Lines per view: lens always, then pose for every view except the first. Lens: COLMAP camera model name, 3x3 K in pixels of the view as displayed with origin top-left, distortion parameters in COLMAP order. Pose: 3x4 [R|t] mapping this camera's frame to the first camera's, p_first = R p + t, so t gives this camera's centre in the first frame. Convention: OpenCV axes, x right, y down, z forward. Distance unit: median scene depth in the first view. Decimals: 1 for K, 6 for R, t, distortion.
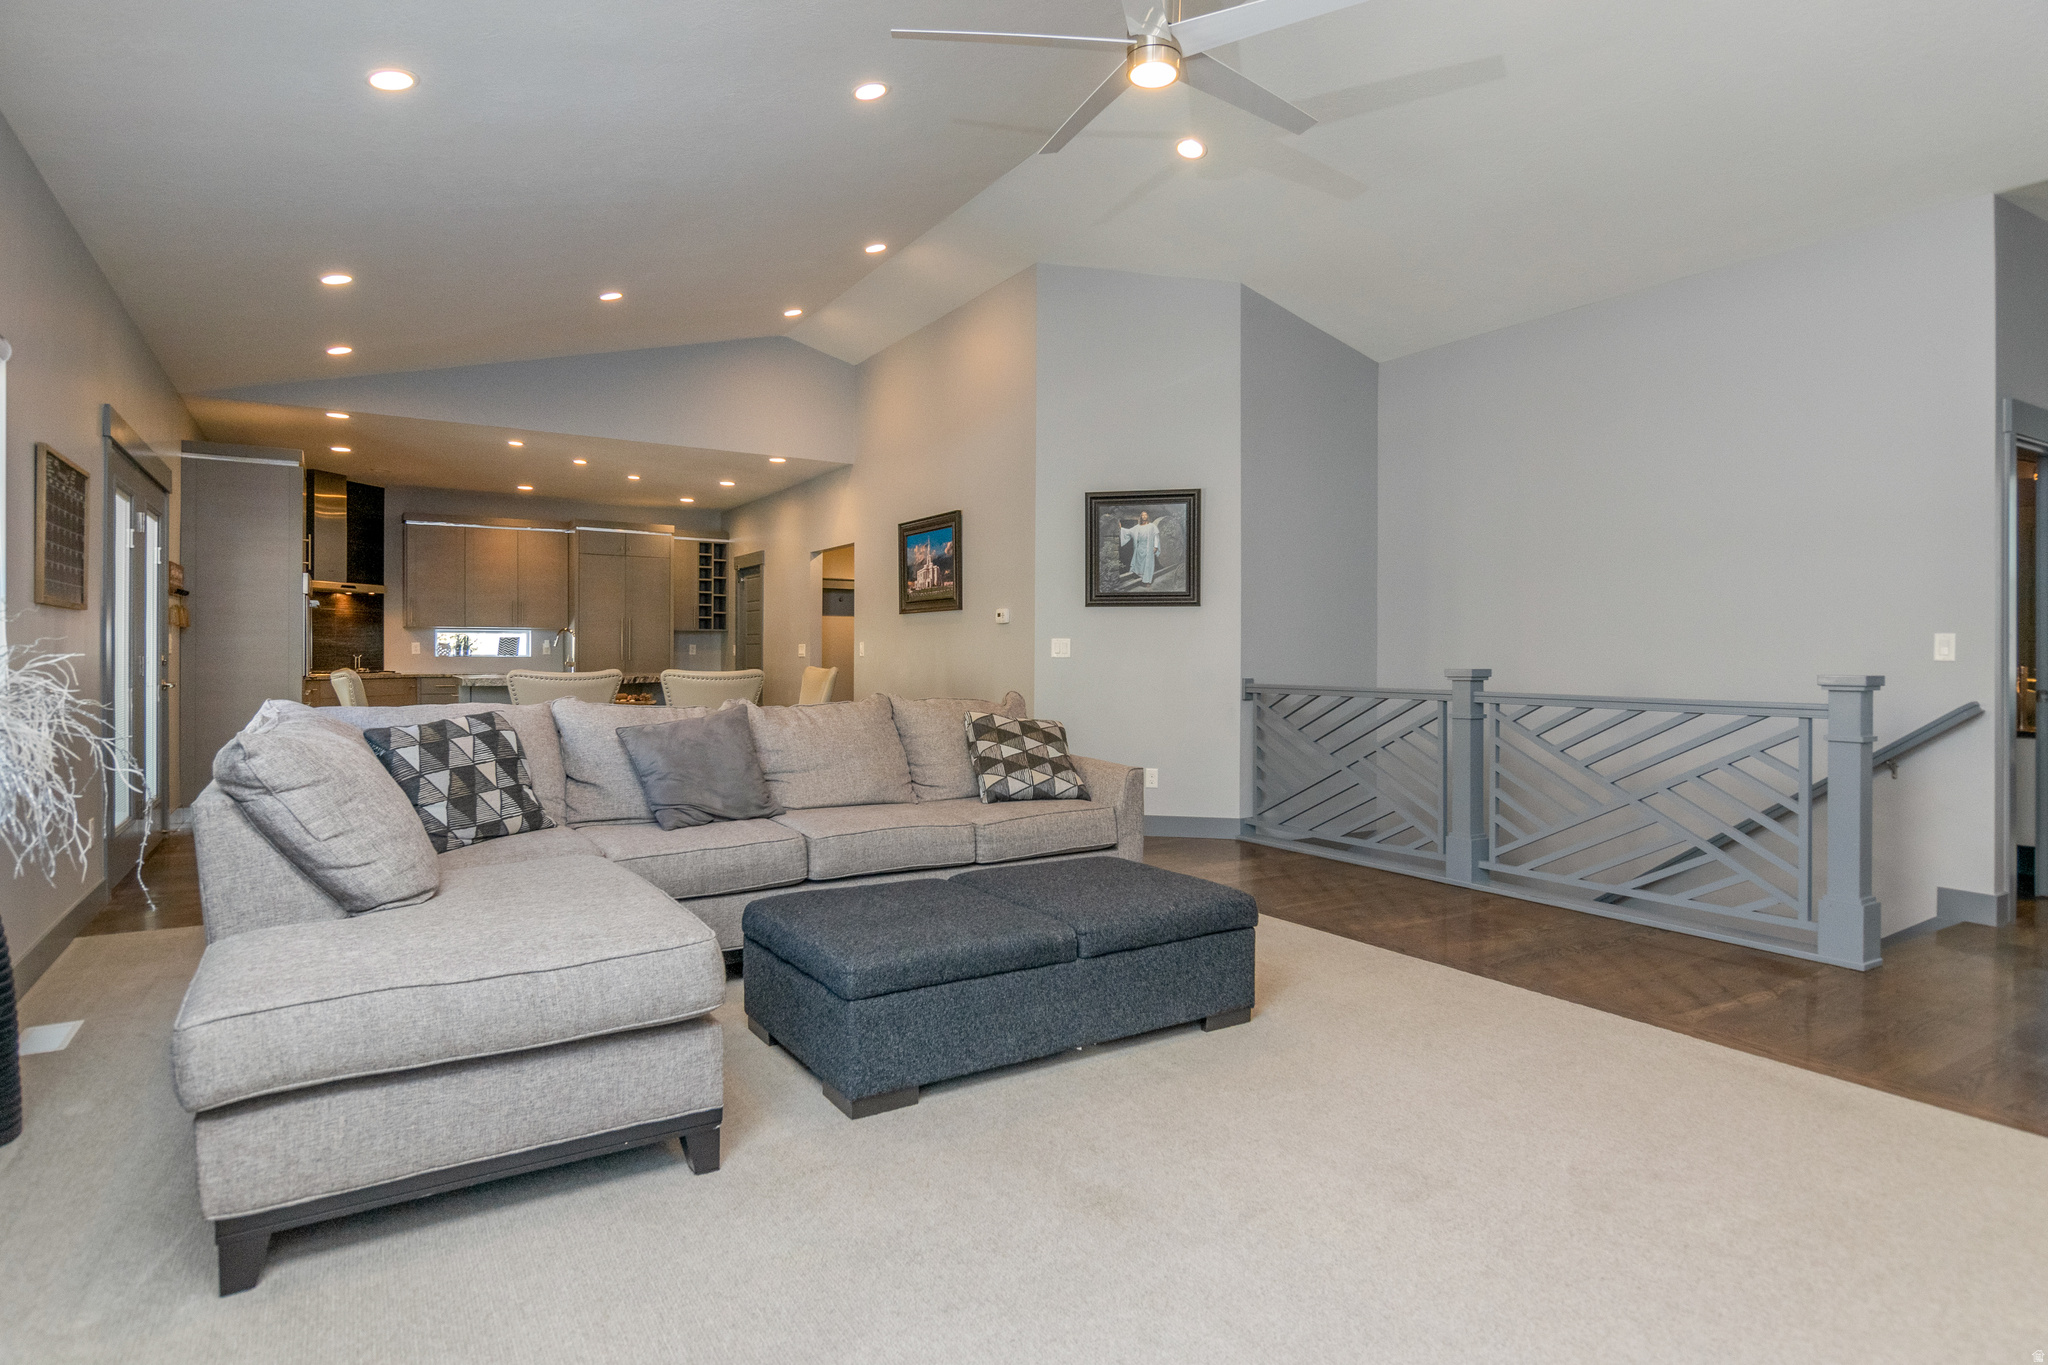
lens RADIAL K [[1088.4, 0, 1021.3], [0, 1088.4, 662.3], [0, 0, 1]] dist [0.001673, -0.001795]
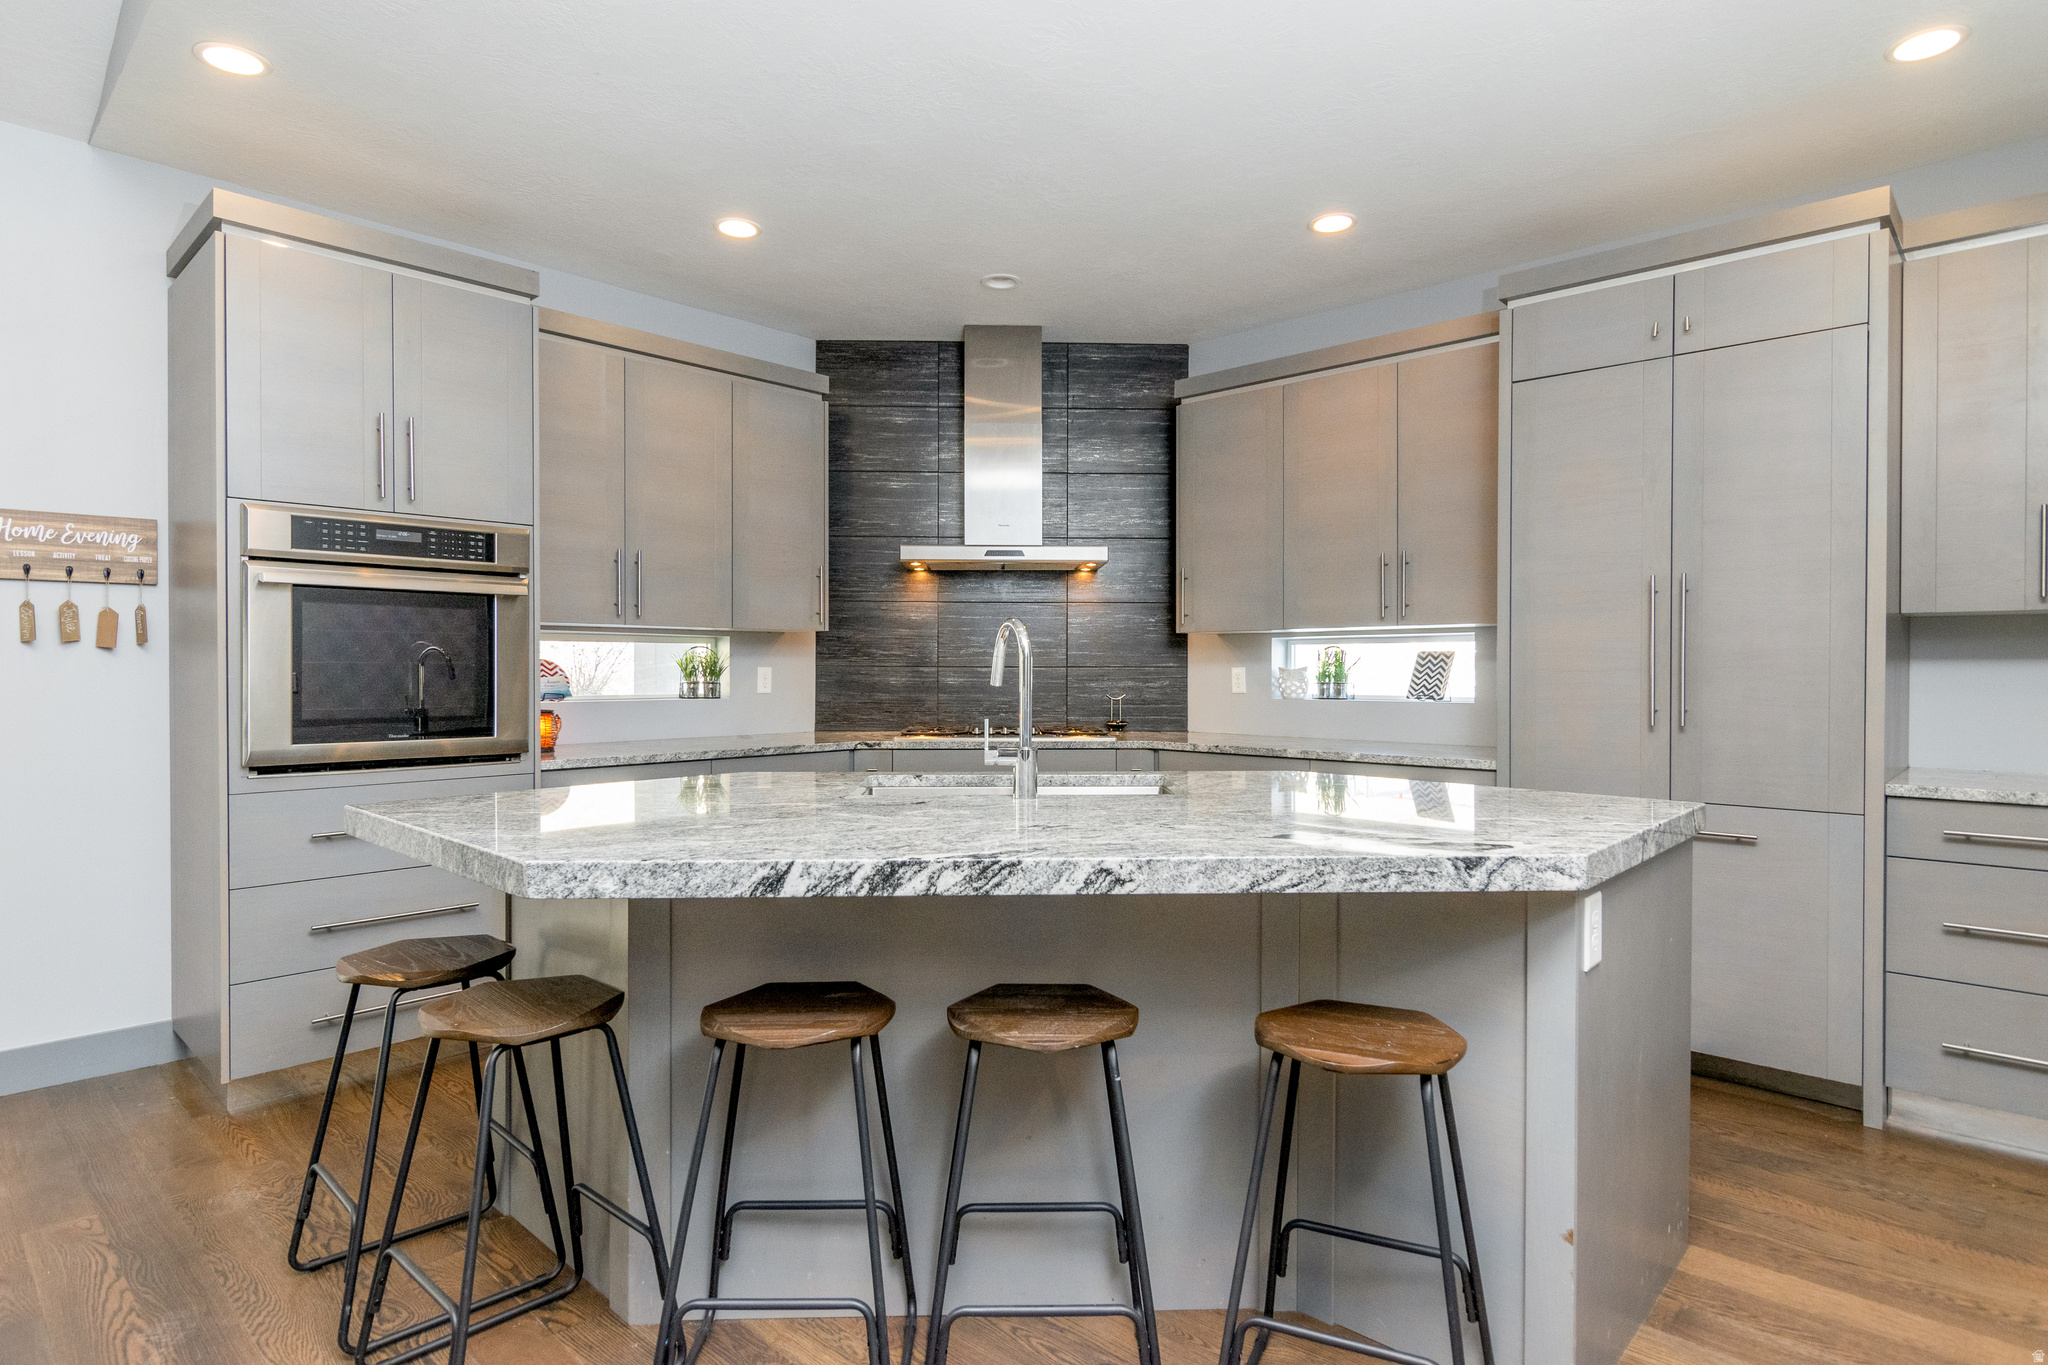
lens RADIAL K [[1079.8, 0, 1025.1], [0, 1079.8, 668.5], [0, 0, 1]] dist [-0.001214, -0.000441]
pose [[0.263305, -0.004741, -0.964701, -0.145648], [-0.005694, 0.999963, -0.006468, -0.014524], [0.964696, 0.007196, 0.263268, 0.806695]]
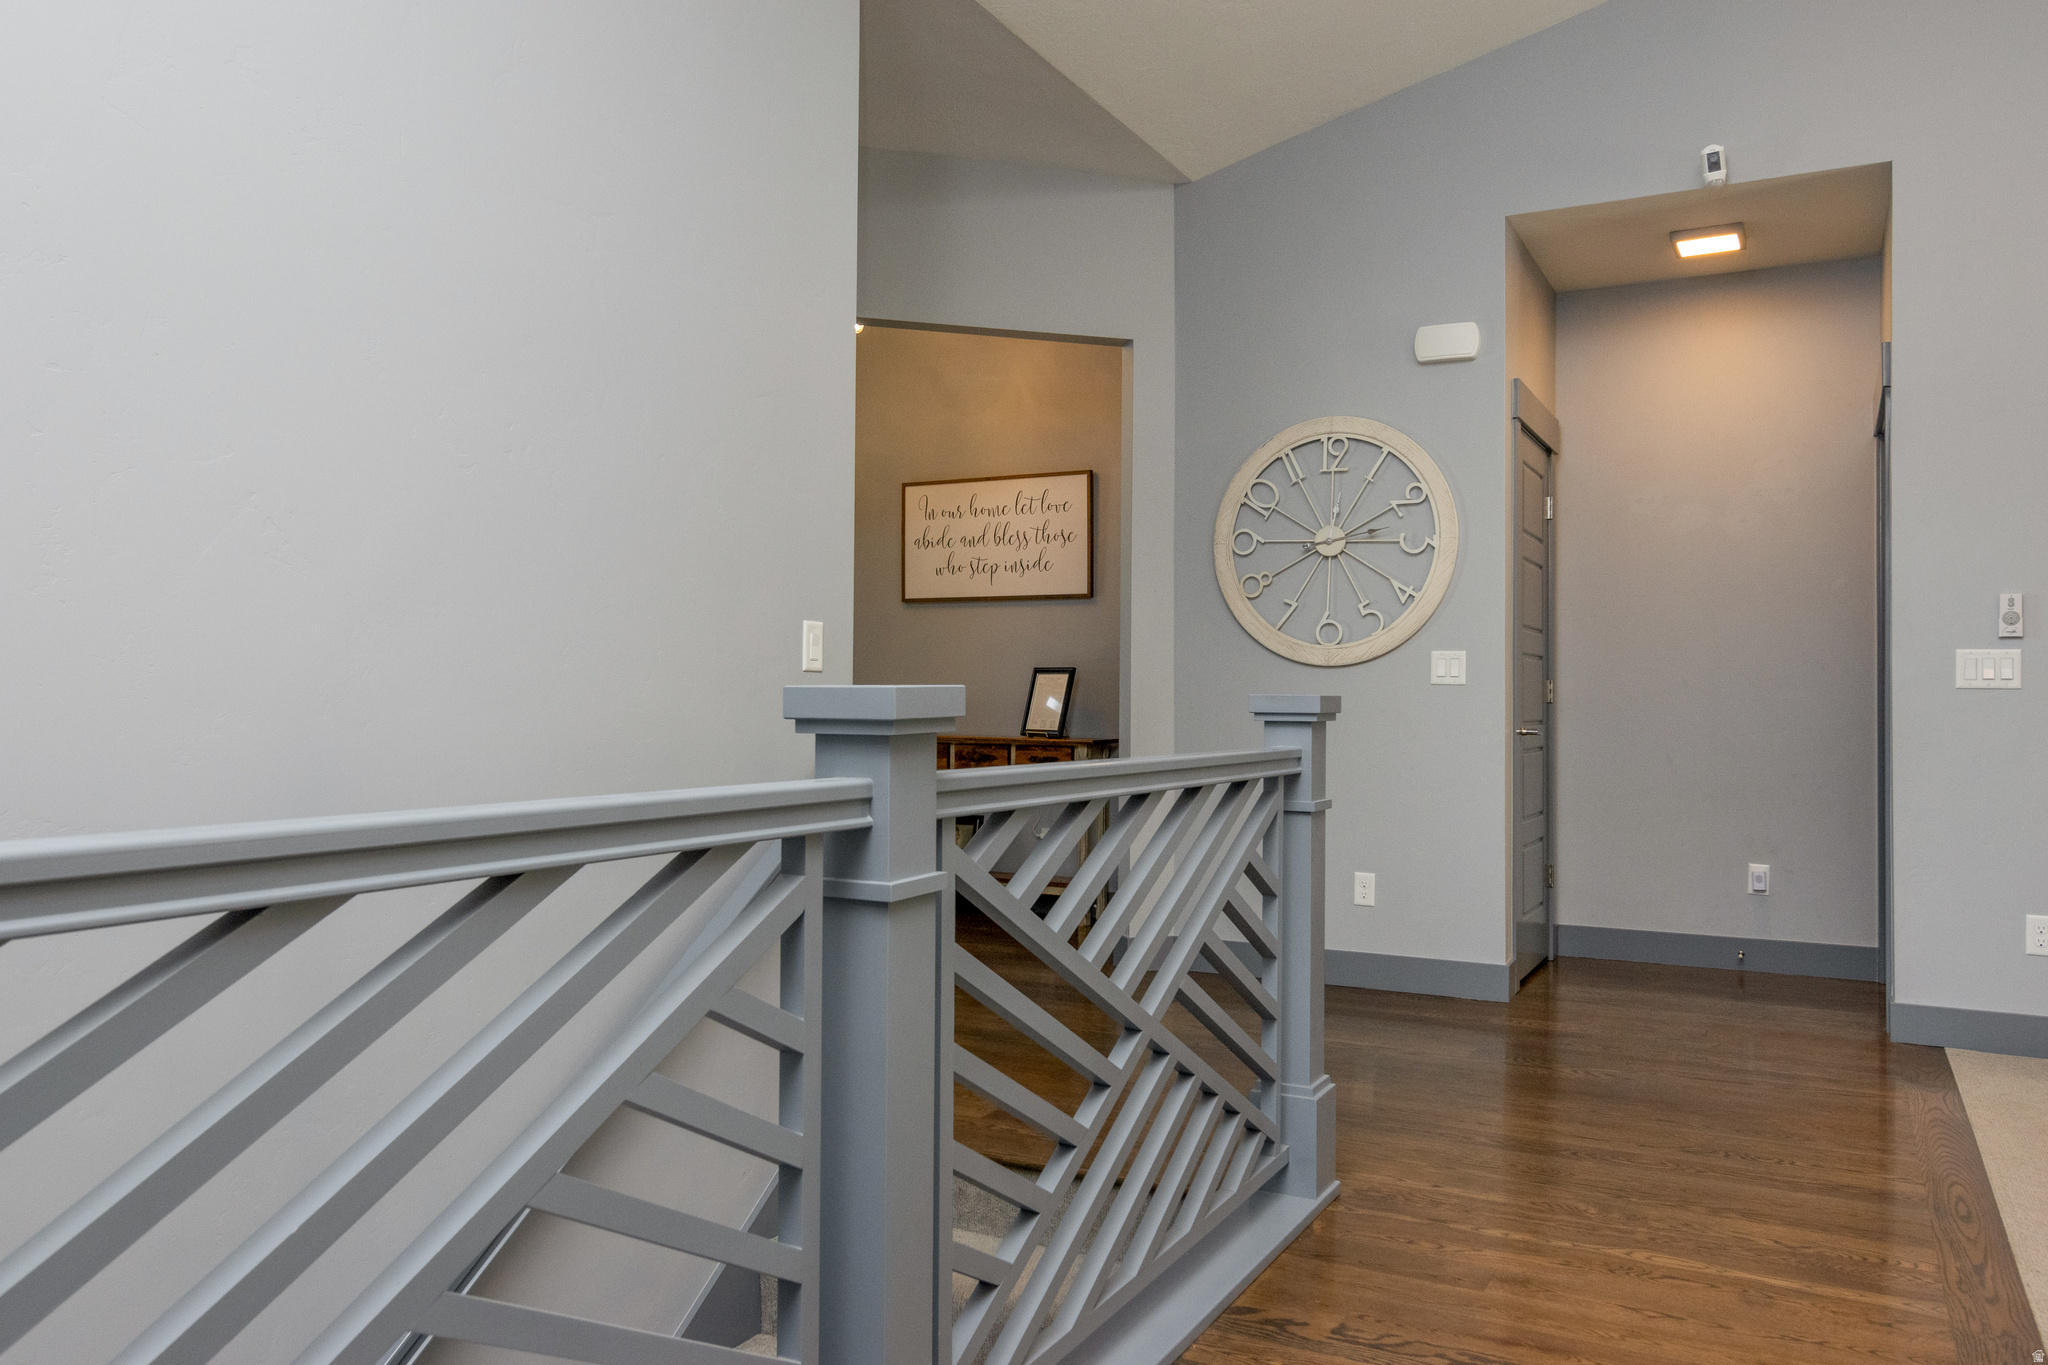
lens RADIAL K [[1488.5, 0, 1024.0], [0, 1488.5, 682.5], [0, 0, 1]] dist [-0.004079, -0.001495]
pose [[-0.503023, 0.004854, 0.864260, 0.056093], [-0.000849, 0.999981, -0.006111, 0.003478], [-0.864273, -0.003807, -0.503009, 0.552913]]
